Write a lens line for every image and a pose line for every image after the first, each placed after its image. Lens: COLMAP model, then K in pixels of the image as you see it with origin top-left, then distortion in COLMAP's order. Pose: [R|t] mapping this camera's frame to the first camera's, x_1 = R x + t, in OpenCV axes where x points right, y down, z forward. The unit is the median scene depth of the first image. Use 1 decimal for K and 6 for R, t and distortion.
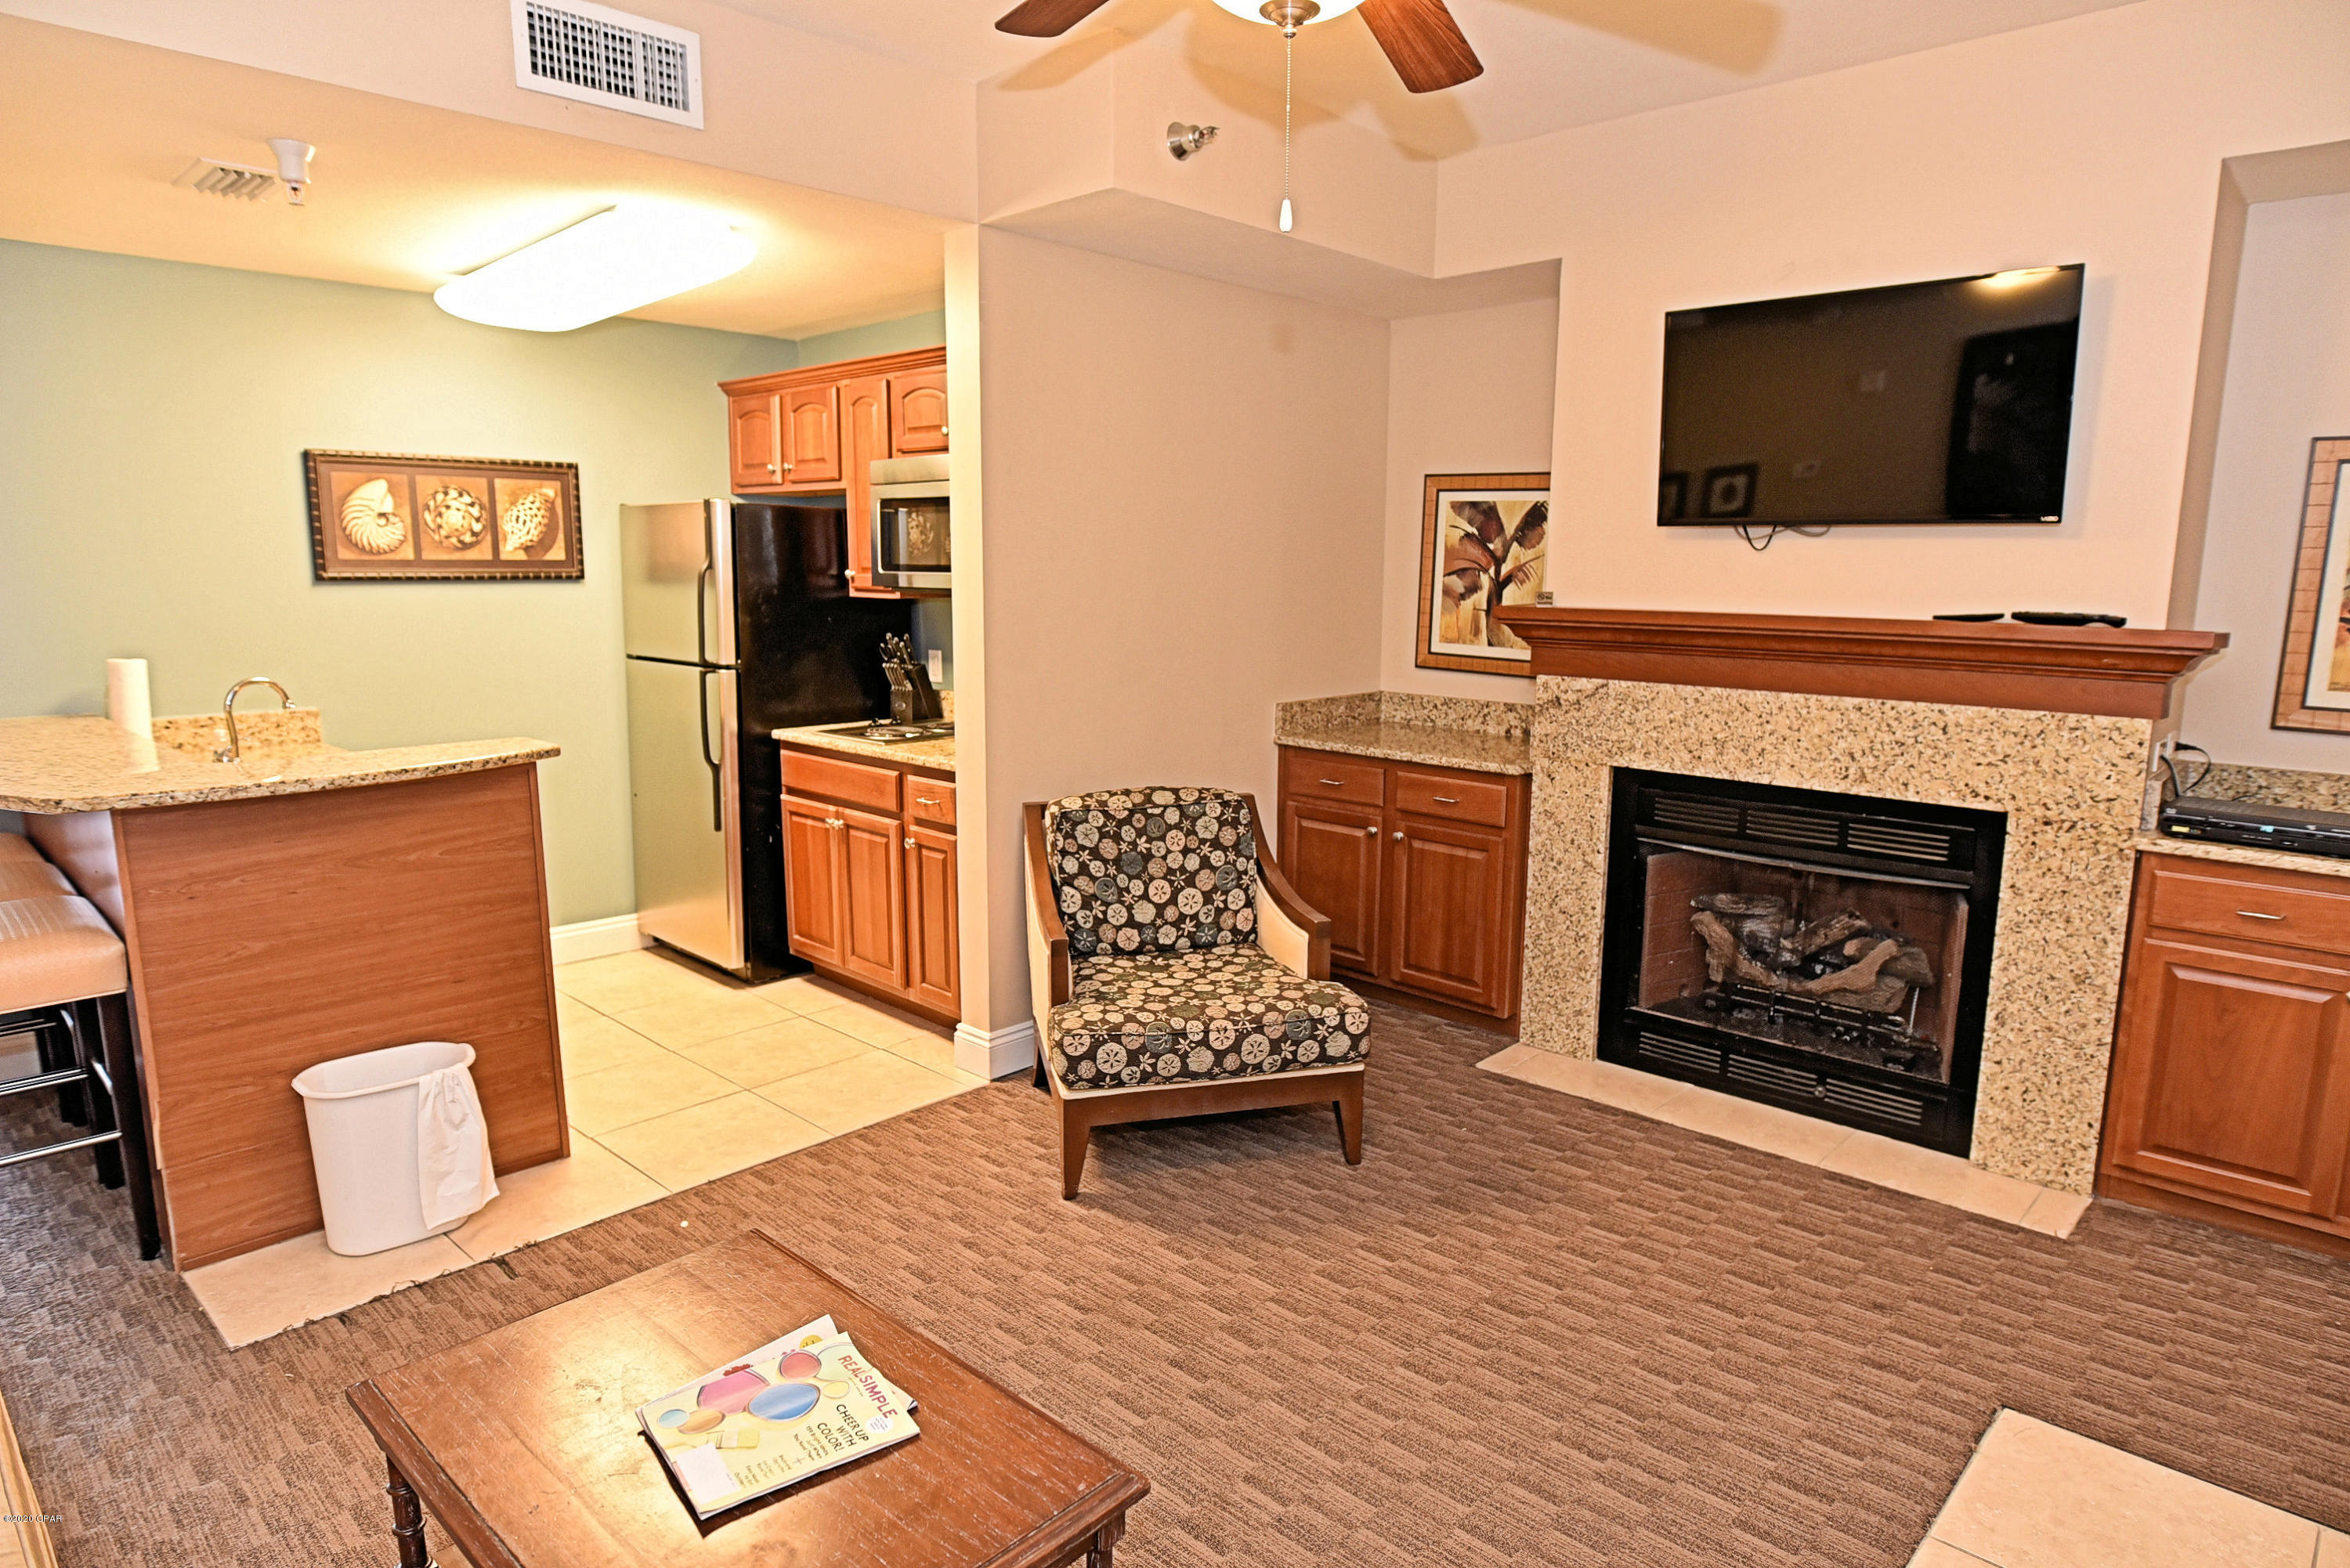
lens RADIAL K [[1354.8, 0, 1183.7], [0, 1354.8, 793.6], [0, 0, 1]] dist [-0.020078, -0.002879]
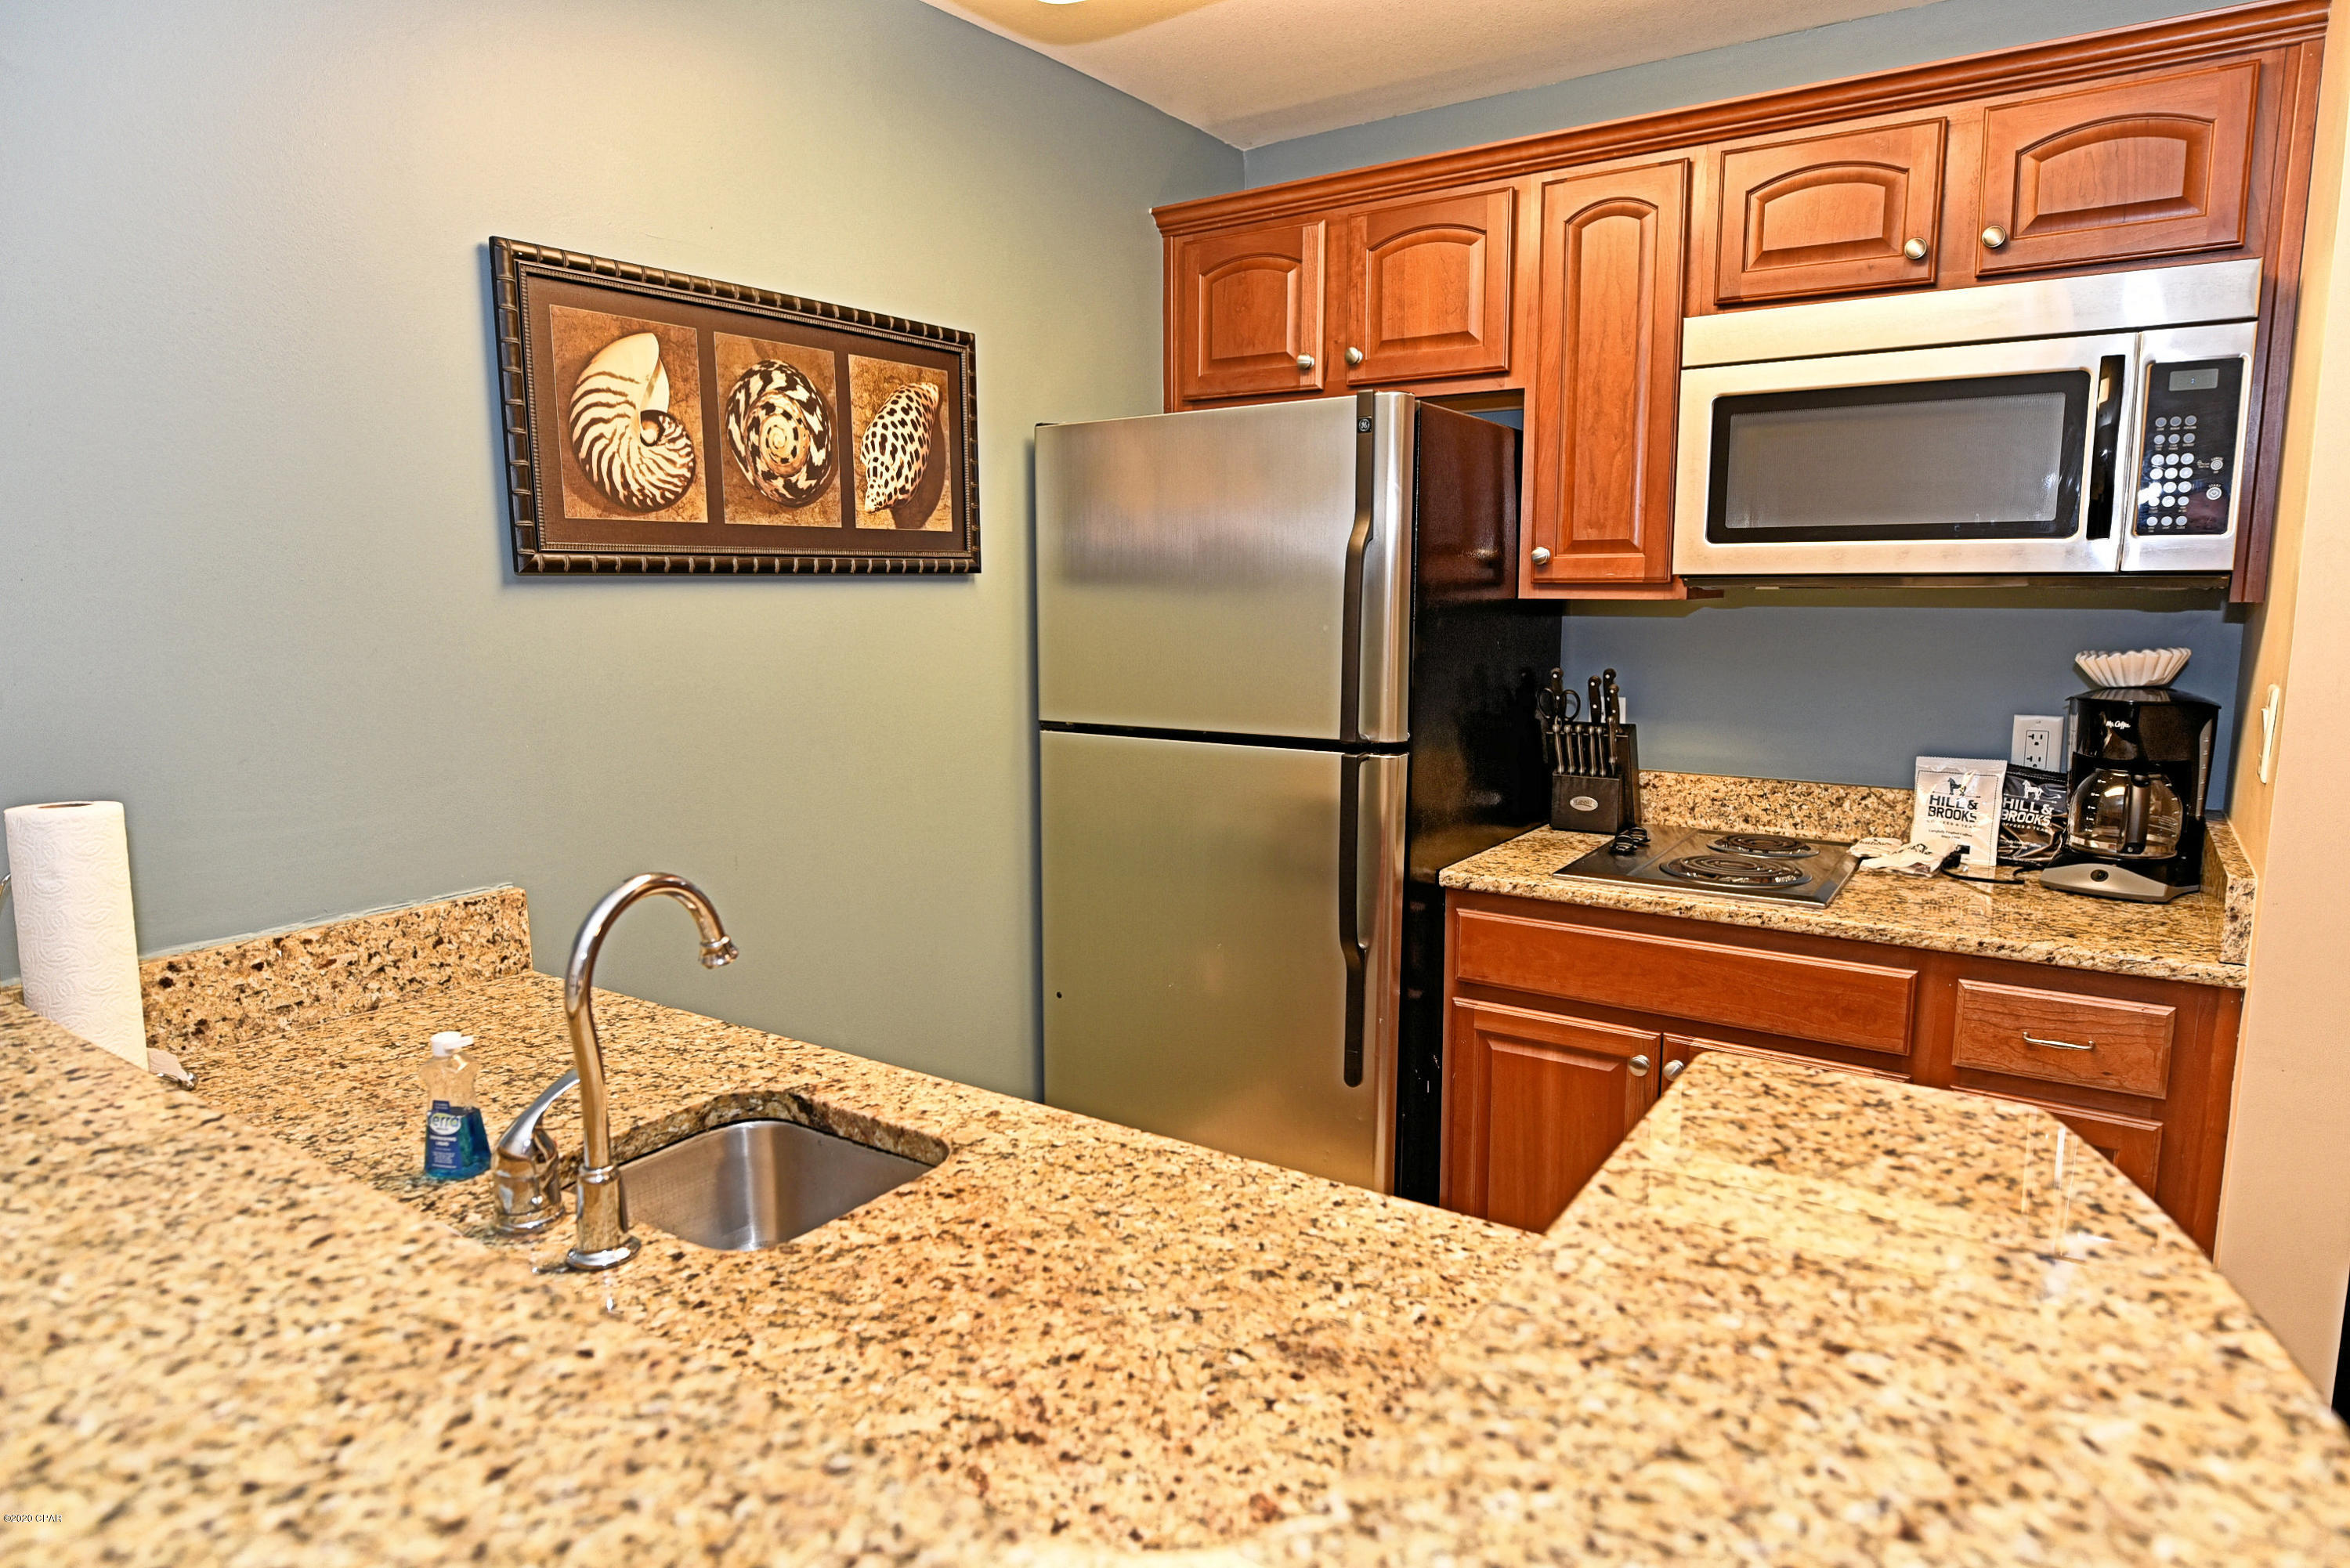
lens RADIAL K [[1354.8, 0, 1183.7], [0, 1354.8, 793.6], [0, 0, 1]] dist [-0.020078, -0.002879]
pose [[0.987531, -0.039384, 0.152419, -0.594650], [0.041748, 0.999052, -0.012338, -0.091527], [-0.151789, 0.018547, 0.988239, 0.662829]]
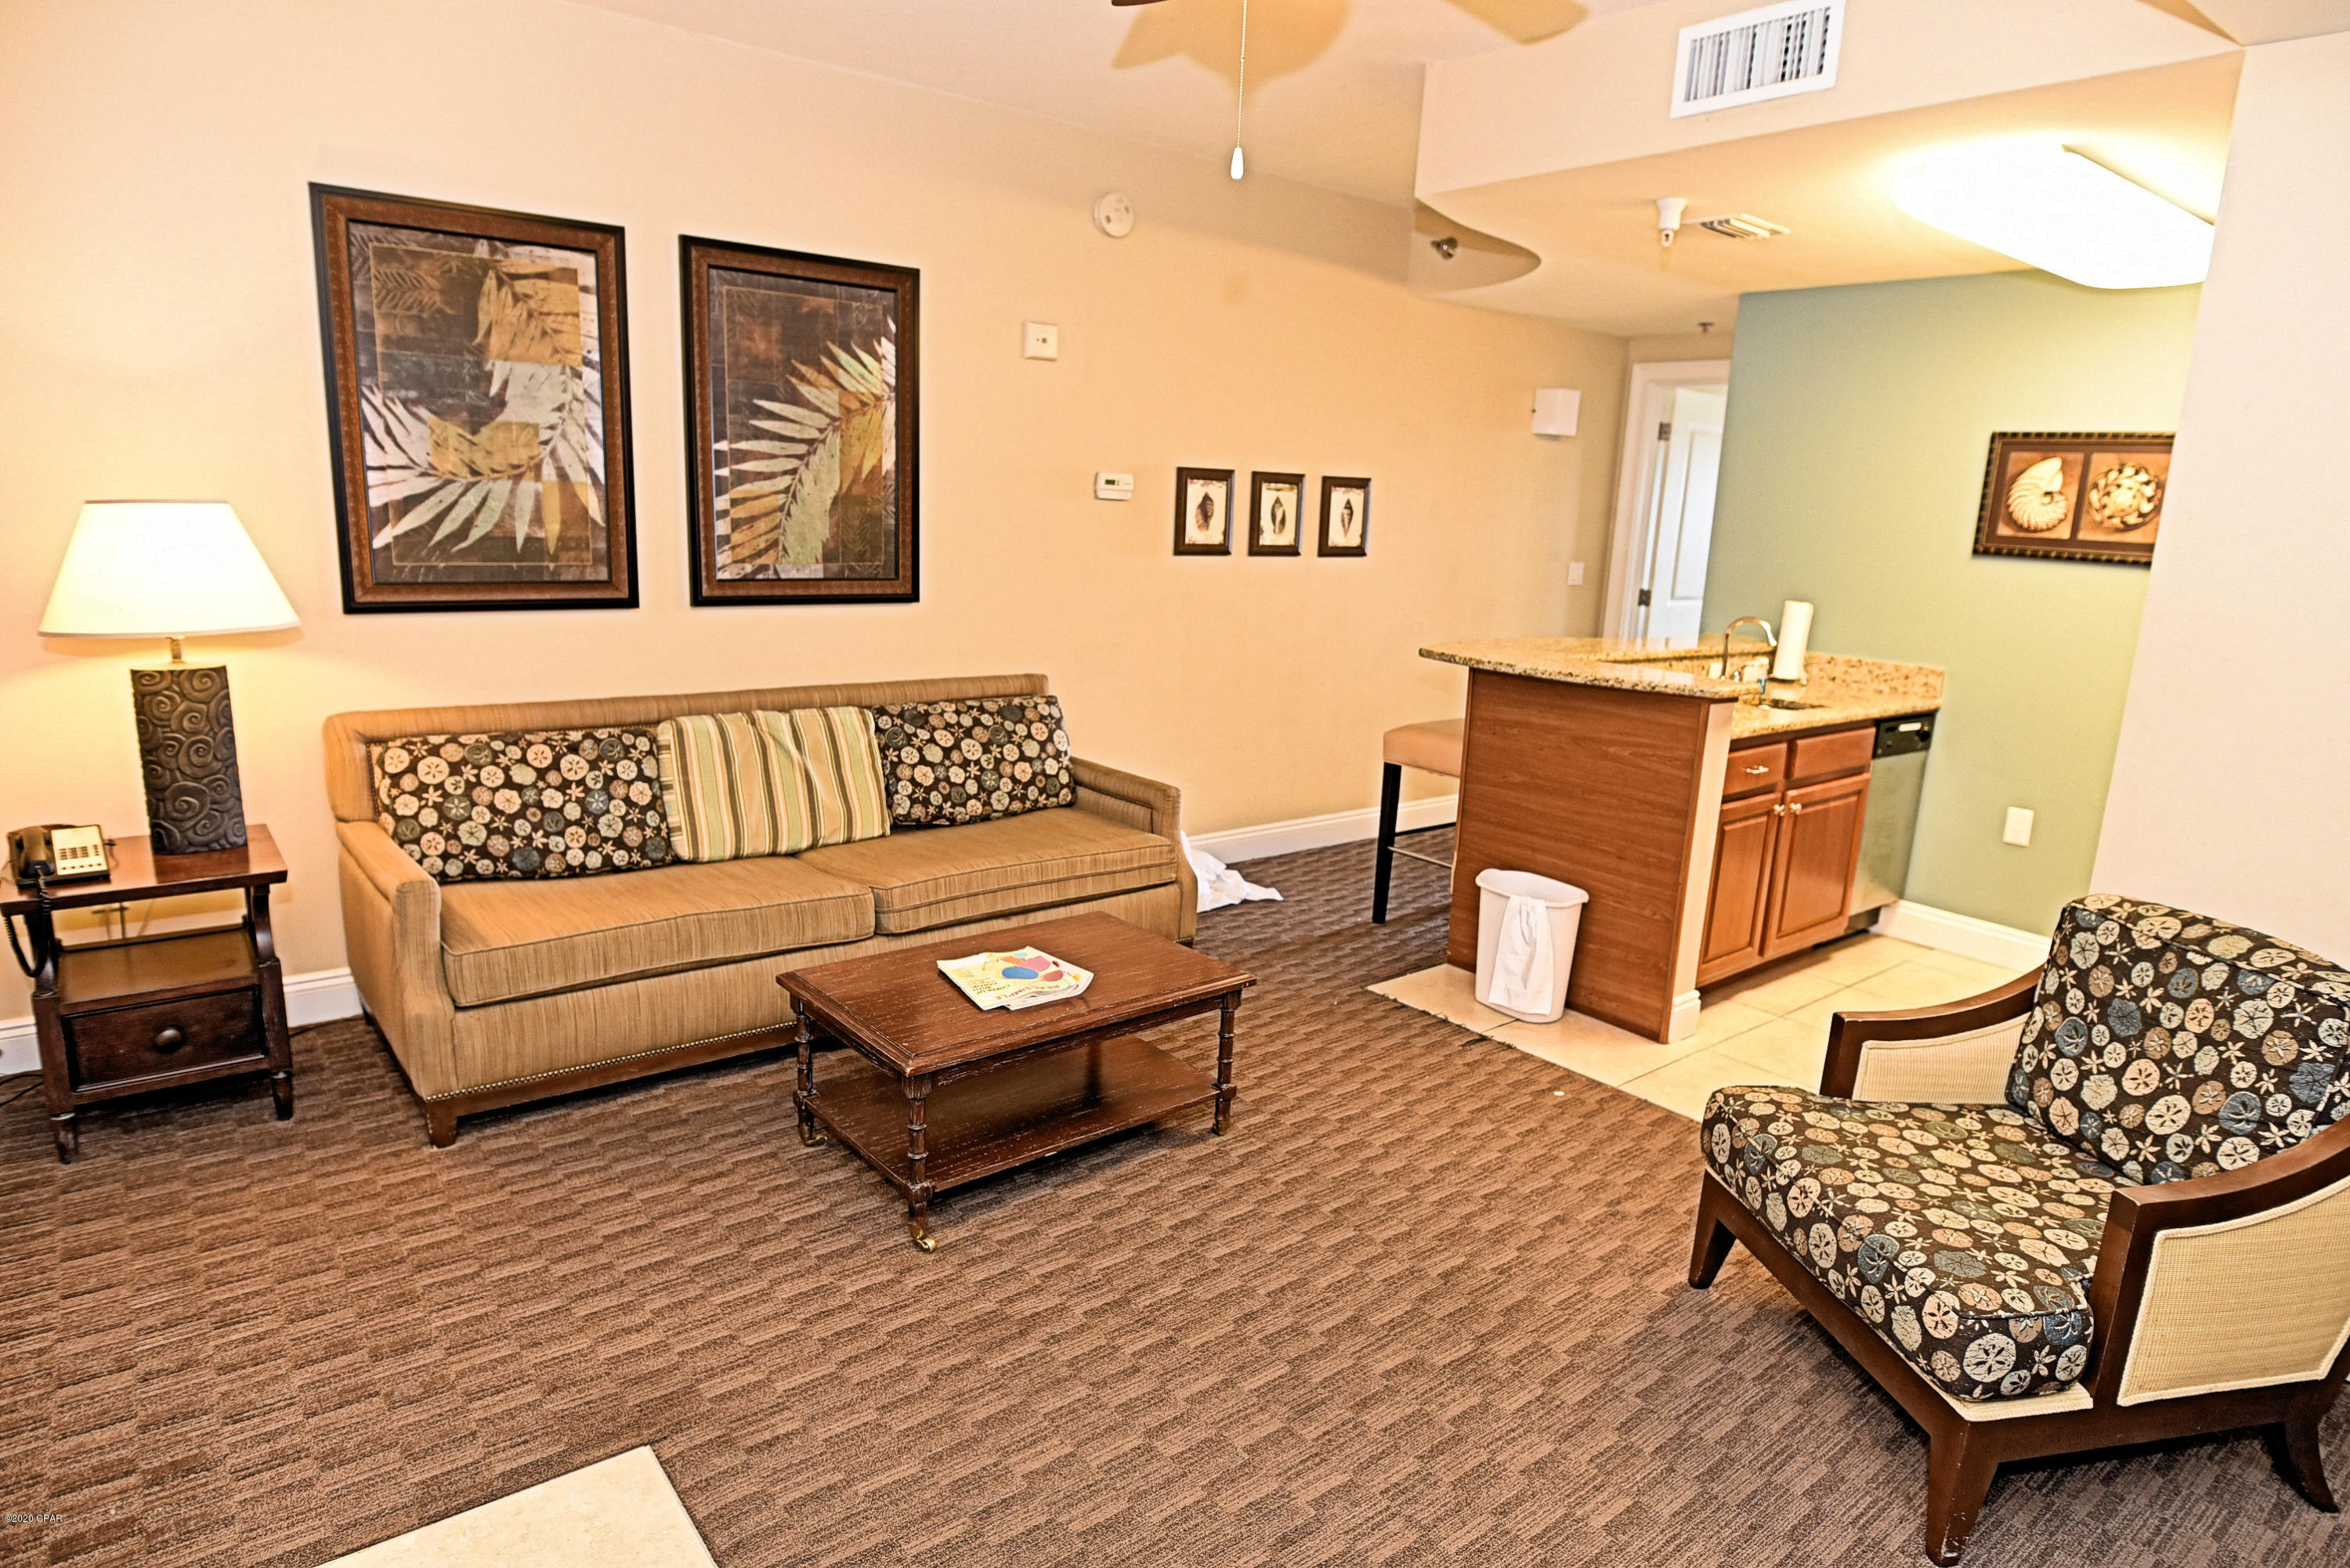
lens RADIAL K [[1354.8, 0, 1183.7], [0, 1354.8, 793.6], [0, 0, 1]] dist [-0.020078, -0.002879]
pose [[-0.132928, 0.202137, -0.970294, 0.617432], [-0.211578, 0.950628, 0.227026, -0.099613], [0.968279, 0.235471, -0.083597, 0.601137]]
